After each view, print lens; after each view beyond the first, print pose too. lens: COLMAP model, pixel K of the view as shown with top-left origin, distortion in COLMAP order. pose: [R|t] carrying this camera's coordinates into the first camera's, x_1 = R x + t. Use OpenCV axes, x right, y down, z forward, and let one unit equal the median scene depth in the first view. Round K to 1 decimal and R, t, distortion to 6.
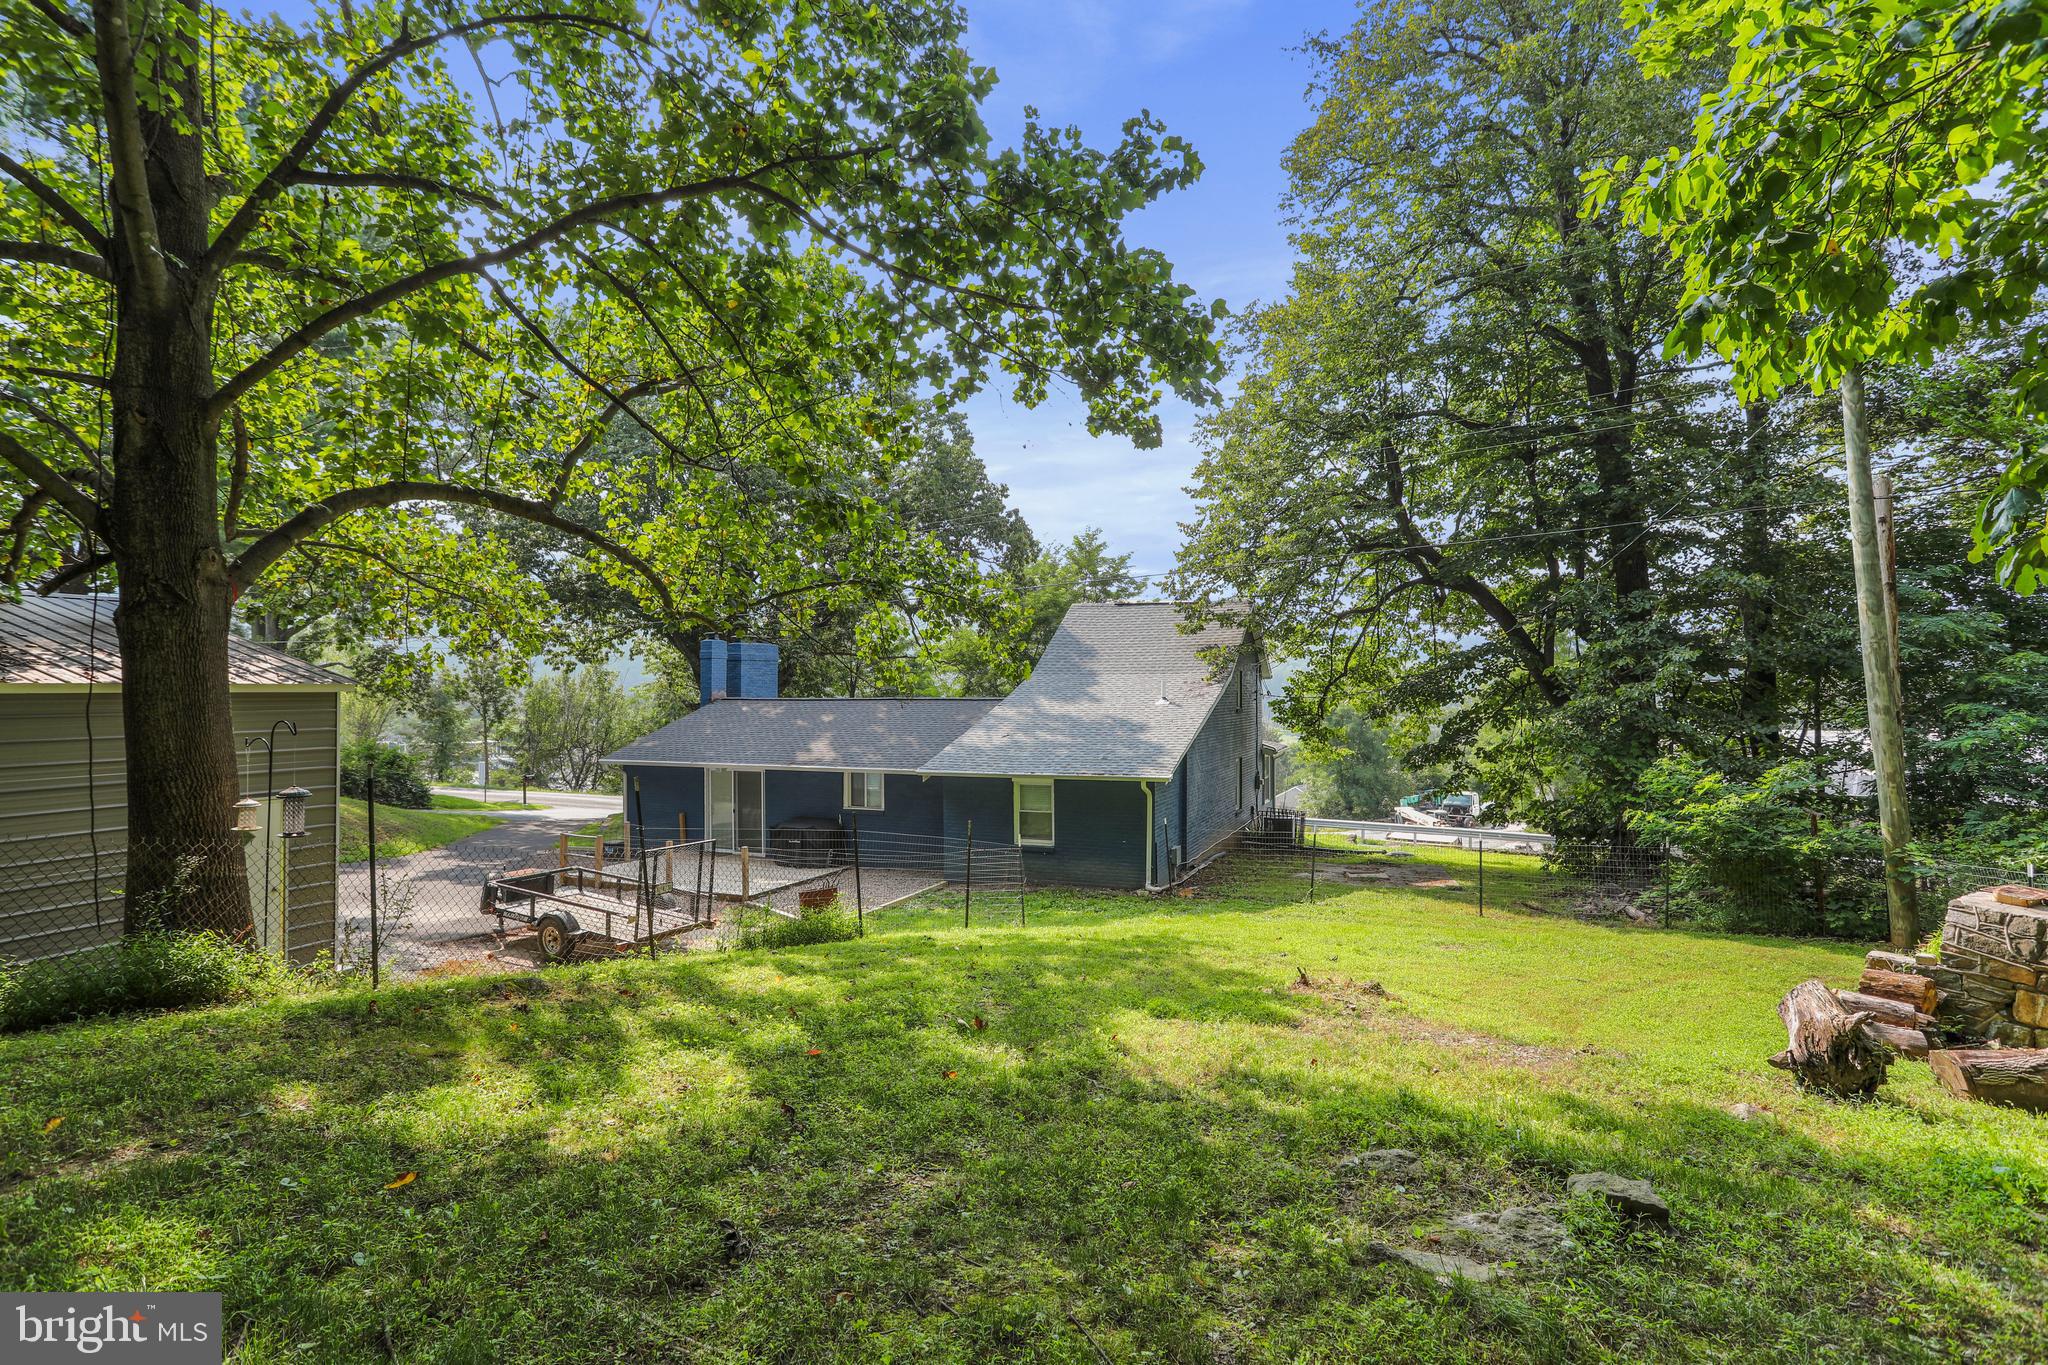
lens RADIAL K [[1006.0, 0, 1015.3], [0, 1006.0, 674.2], [0, 0, 1]] dist [-0.065025, 0.039419]
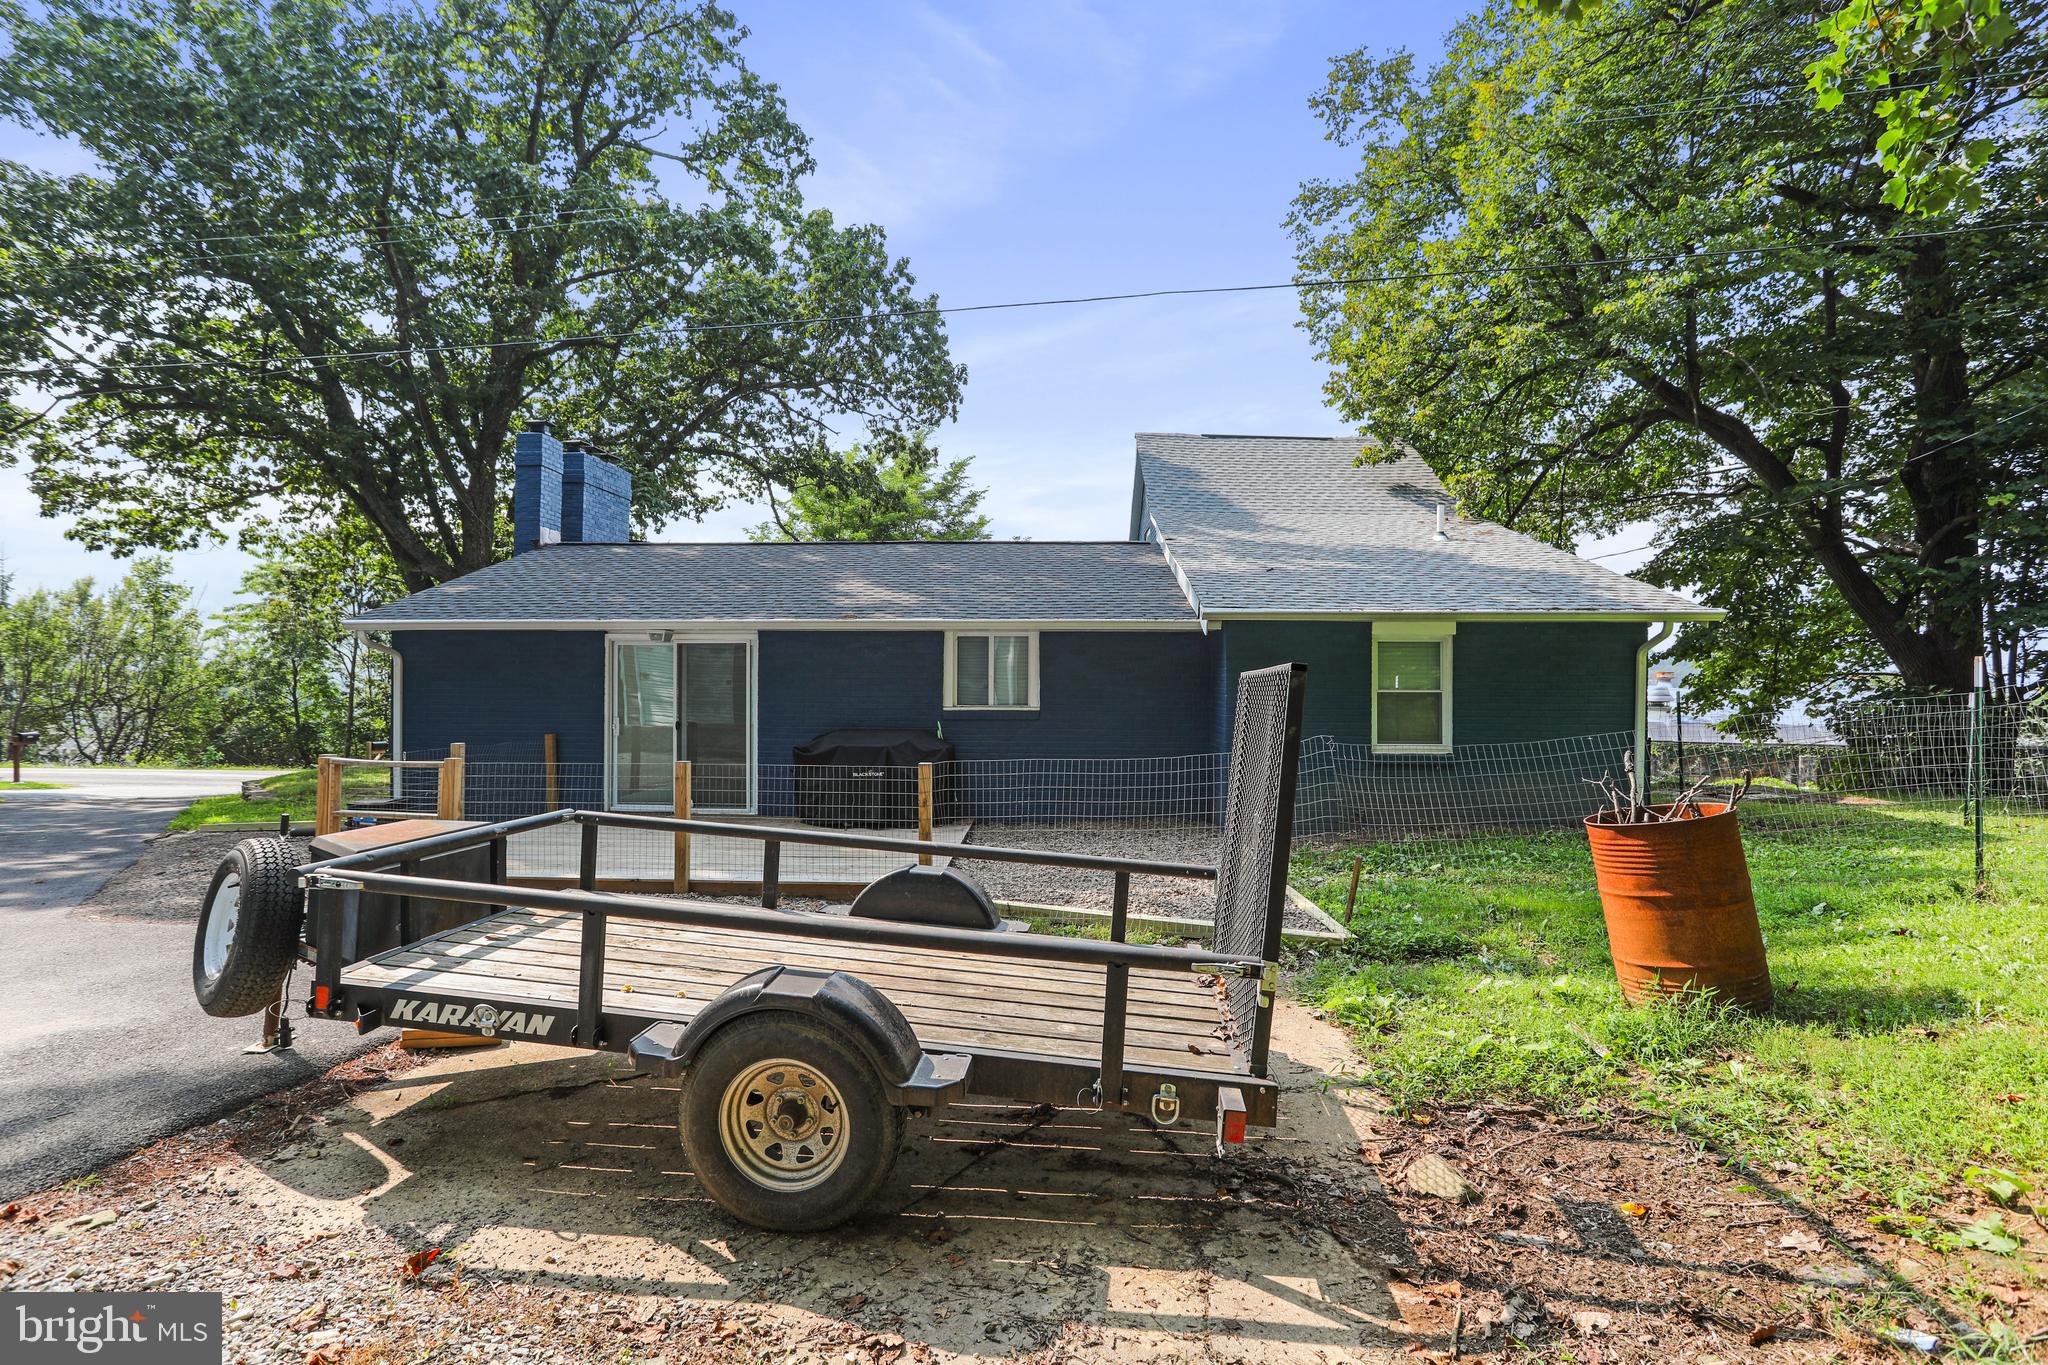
lens RADIAL K [[984.1, 0, 1024.0], [0, 984.1, 682.5], [0, 0, 1]] dist [-0.064377, 0.037629]
pose [[0.924883, 0.010415, 0.380109, -0.257711], [-0.015950, 0.999808, 0.011413, 0.090146], [-0.379917, -0.016618, 0.924871, 0.411083]]
